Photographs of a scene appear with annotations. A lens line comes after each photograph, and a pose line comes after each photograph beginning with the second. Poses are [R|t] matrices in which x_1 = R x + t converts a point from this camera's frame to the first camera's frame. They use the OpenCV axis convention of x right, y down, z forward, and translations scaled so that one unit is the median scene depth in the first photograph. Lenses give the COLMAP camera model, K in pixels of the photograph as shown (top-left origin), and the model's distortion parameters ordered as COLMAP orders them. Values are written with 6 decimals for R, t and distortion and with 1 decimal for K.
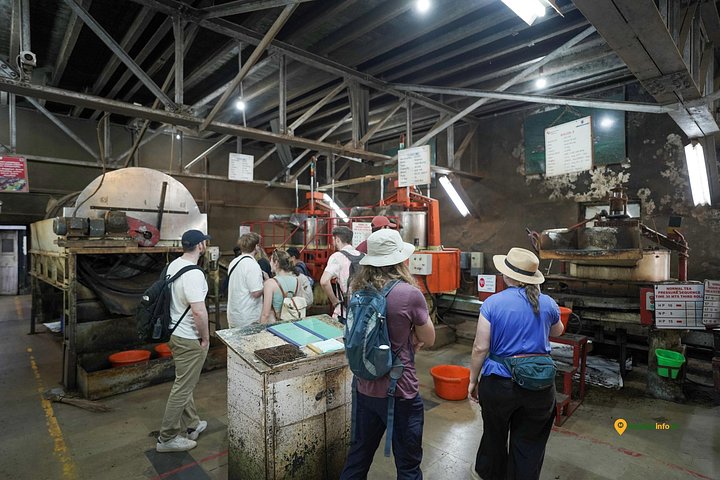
lens RADIAL K [[397.2, 0, 359.7], [0, 397.2, 240.1], [0, 0, 1]] dist [0.020055, 0.008162]
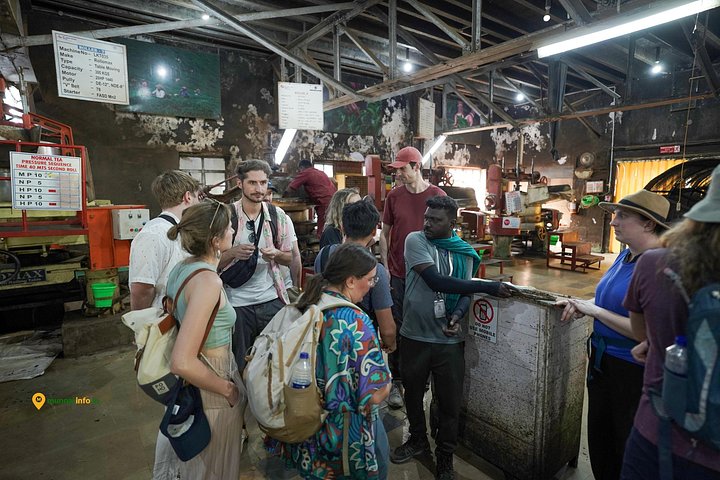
lens RADIAL K [[397.2, 0, 361.0], [0, 397.2, 239.8], [0, 0, 1]] dist [0.020055, 0.008162]
pose [[0.122717, -0.125356, 0.984493, -0.421128], [0.017991, 0.992109, 0.124083, 0.007613], [-0.992279, 0.002485, 0.124004, 0.454381]]
